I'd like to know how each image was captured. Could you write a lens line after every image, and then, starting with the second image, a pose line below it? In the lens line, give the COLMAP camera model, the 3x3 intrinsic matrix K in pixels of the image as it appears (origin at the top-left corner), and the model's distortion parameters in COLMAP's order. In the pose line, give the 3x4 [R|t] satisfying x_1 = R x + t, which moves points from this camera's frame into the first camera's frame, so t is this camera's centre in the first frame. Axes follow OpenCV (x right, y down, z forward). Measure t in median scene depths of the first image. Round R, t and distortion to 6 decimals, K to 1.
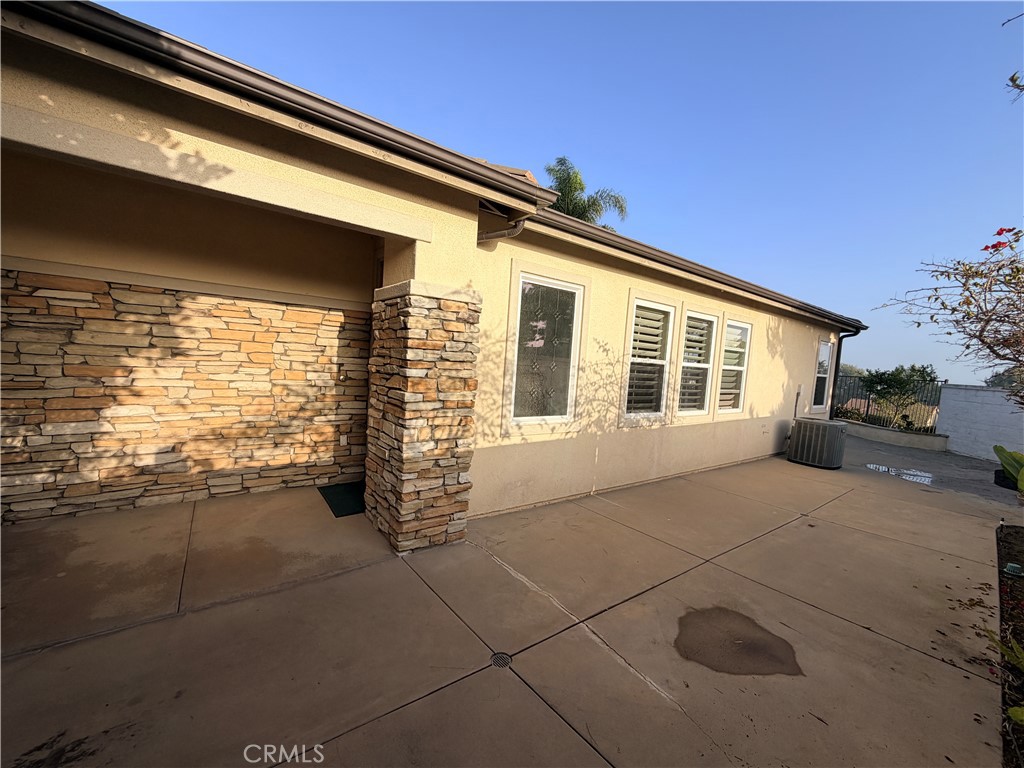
lens RADIAL K [[409.5, 0, 509.6], [0, 409.5, 383.9], [0, 0, 1]] dist [0.002000, 0.000485]
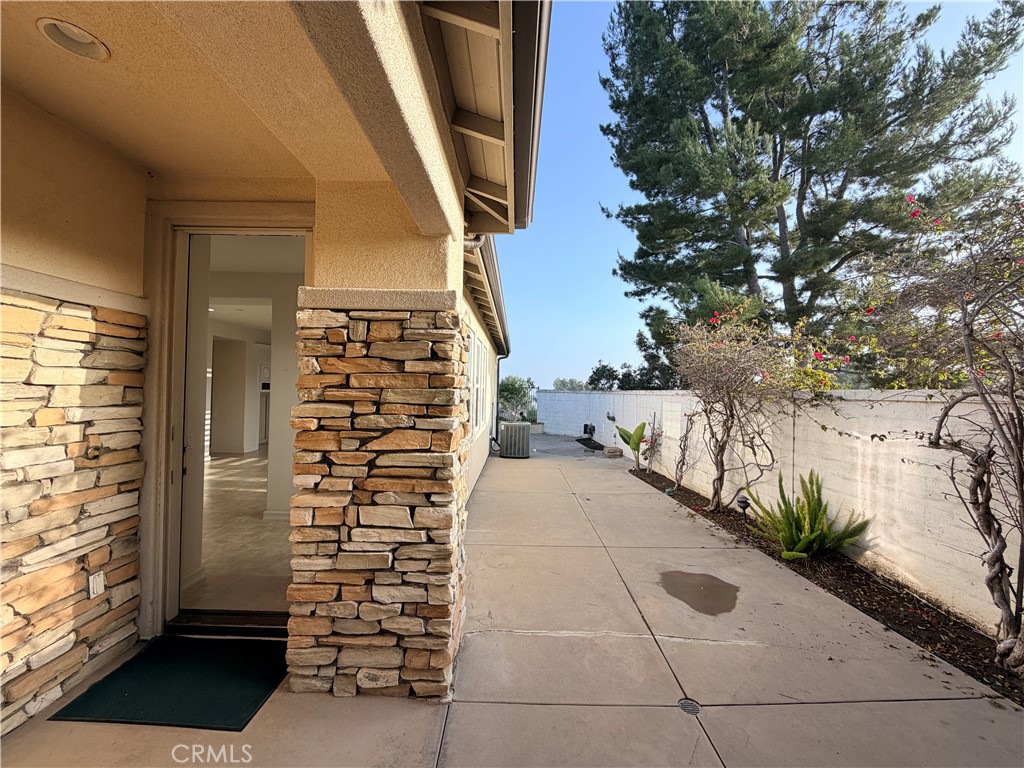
lens RADIAL K [[409.5, 0, 509.4], [0, 409.5, 385.6], [0, 0, 1]] dist [0.002000, 0.000485]
pose [[0.606554, -0.043904, 0.793829, -0.495089], [0.068727, 0.997632, 0.002663, -0.058903], [-0.792066, 0.052942, 0.608135, 0.340904]]
